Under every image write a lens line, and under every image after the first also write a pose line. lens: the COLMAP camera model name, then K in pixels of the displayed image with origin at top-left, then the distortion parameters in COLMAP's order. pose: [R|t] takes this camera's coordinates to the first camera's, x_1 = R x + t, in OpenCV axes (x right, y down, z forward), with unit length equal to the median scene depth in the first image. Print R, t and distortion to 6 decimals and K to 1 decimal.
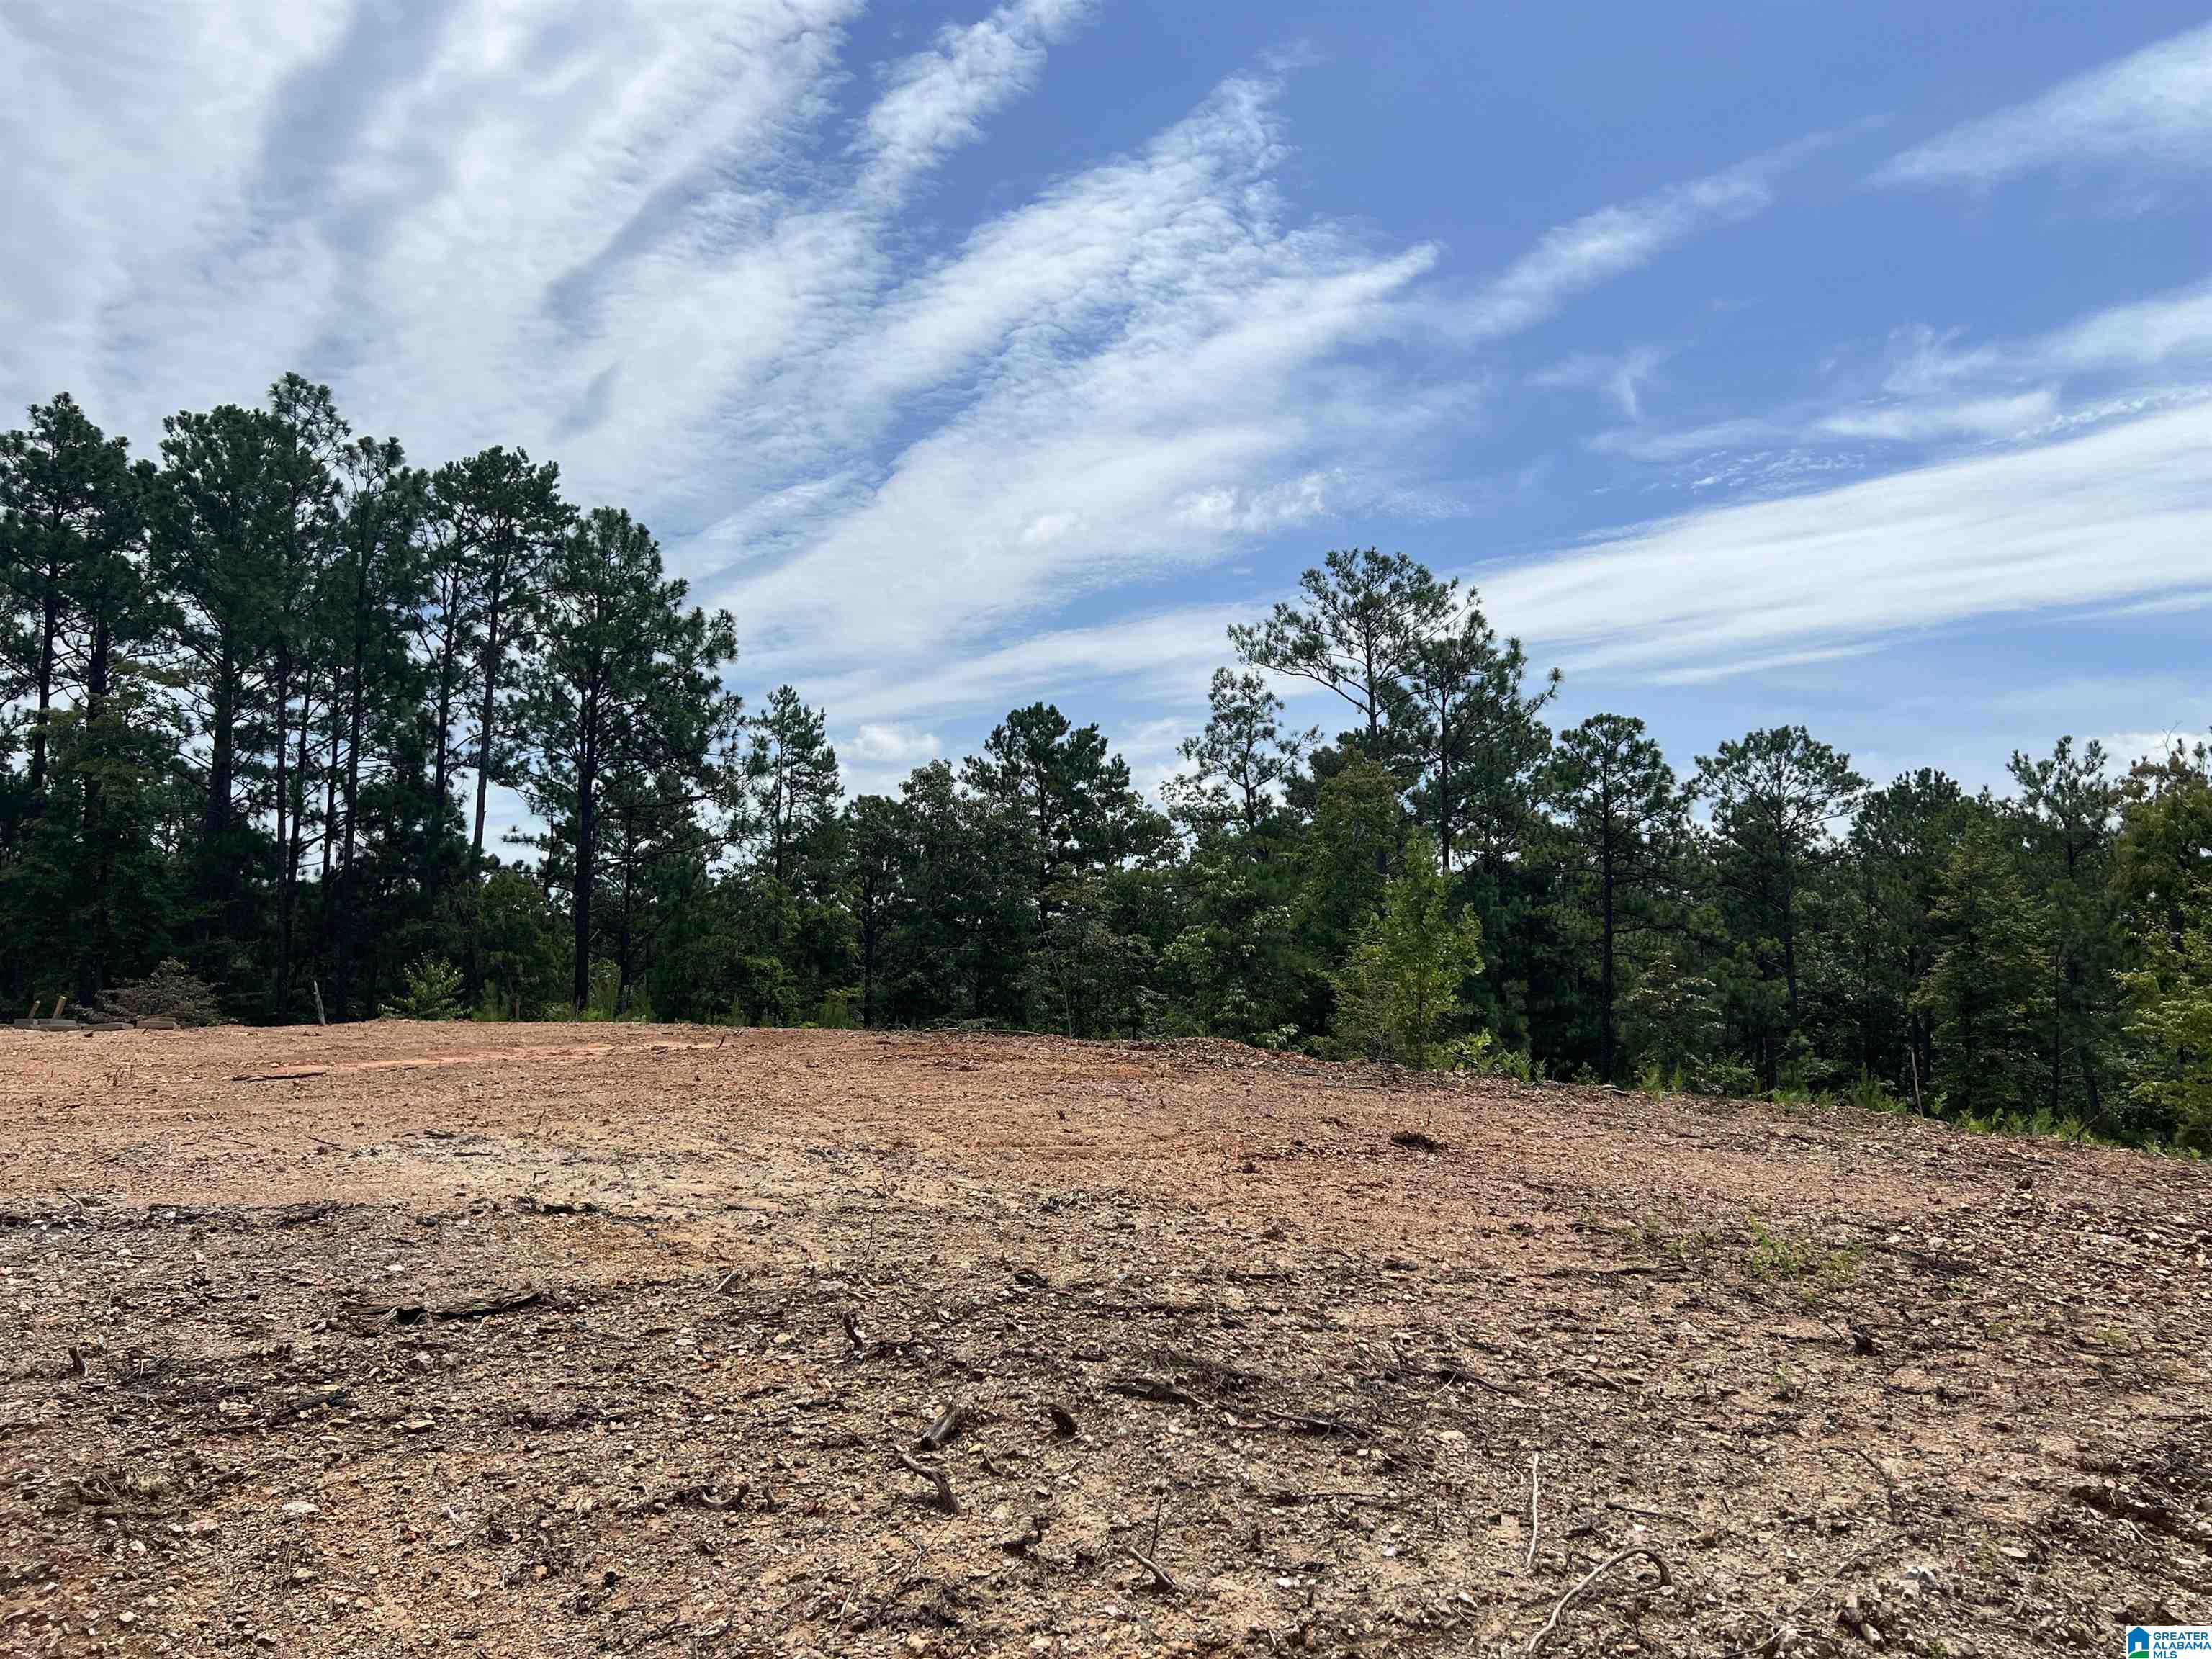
lens RADIAL K [[1661.3, 0, 1144.9], [0, 1661.3, 813.4], [0, 0, 1]] dist [0.059285, -0.067448]
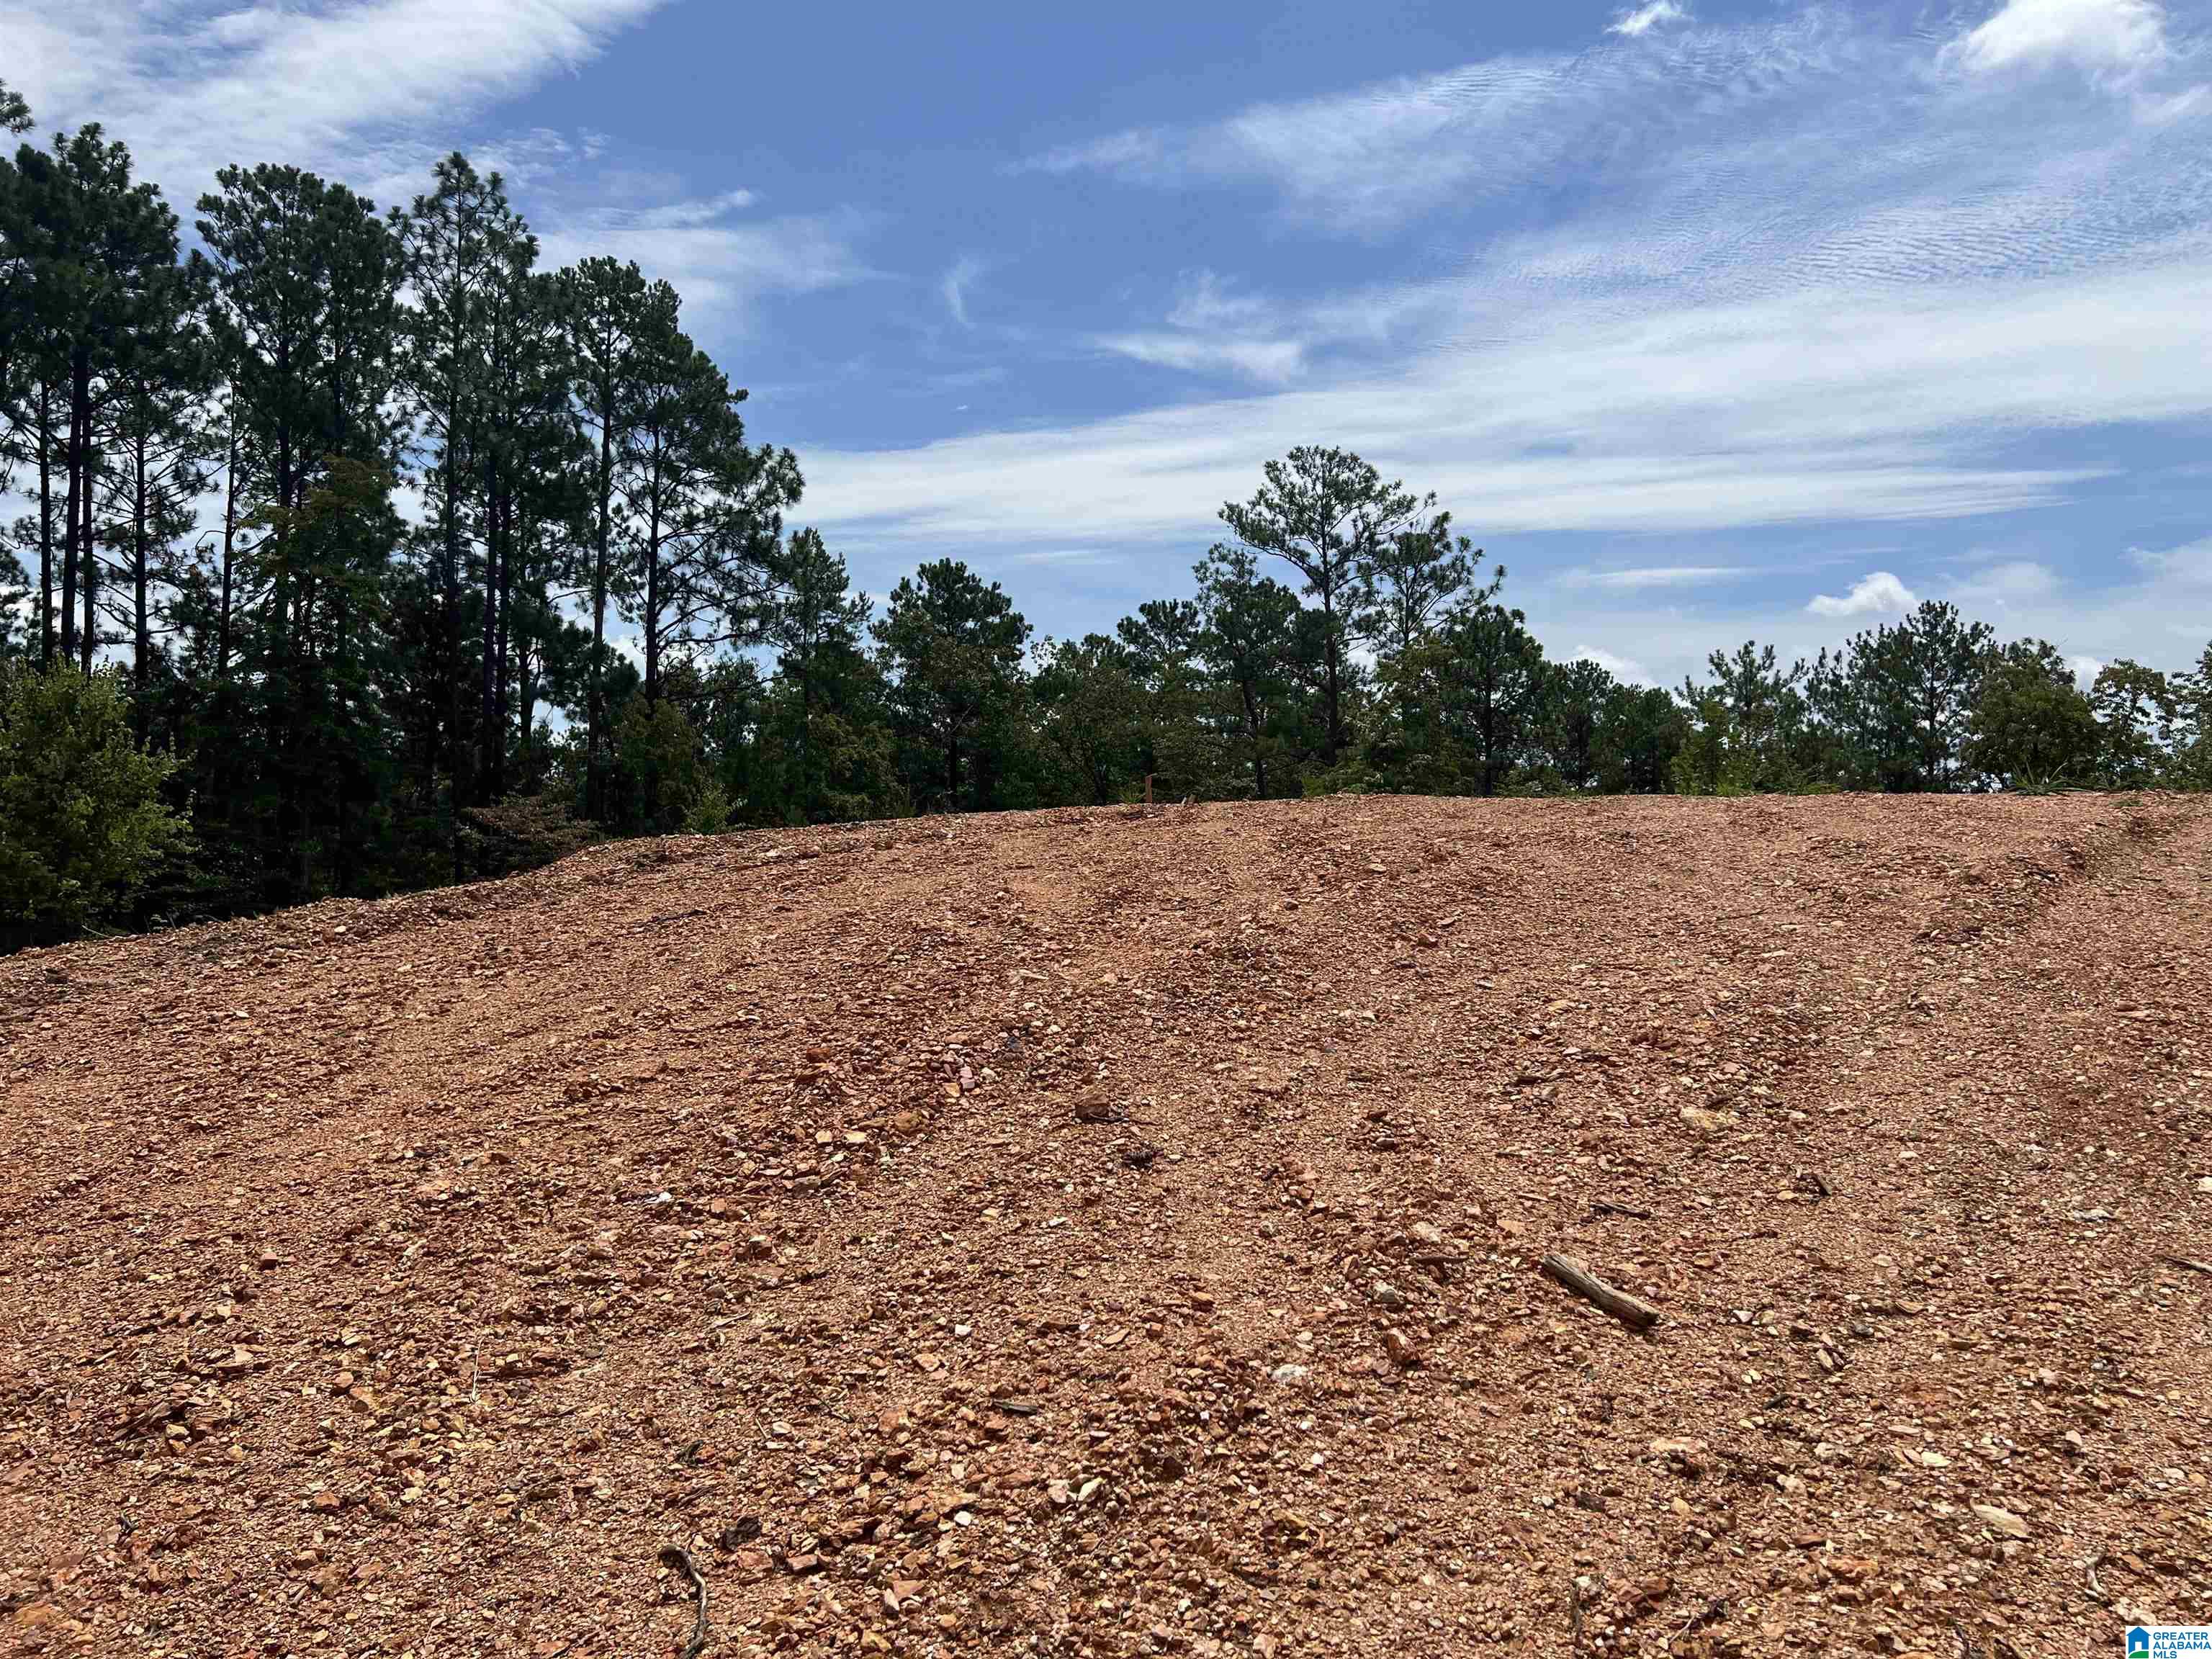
lens RADIAL K [[1661.3, 0, 1098.5], [0, 1661.3, 815.9], [0, 0, 1]] dist [0.059285, -0.067448]
pose [[0.912481, 0.008540, 0.409030, -1.540209], [-0.037893, 0.997249, 0.063712, 0.090715], [-0.407361, -0.073636, 0.910294, -0.071177]]
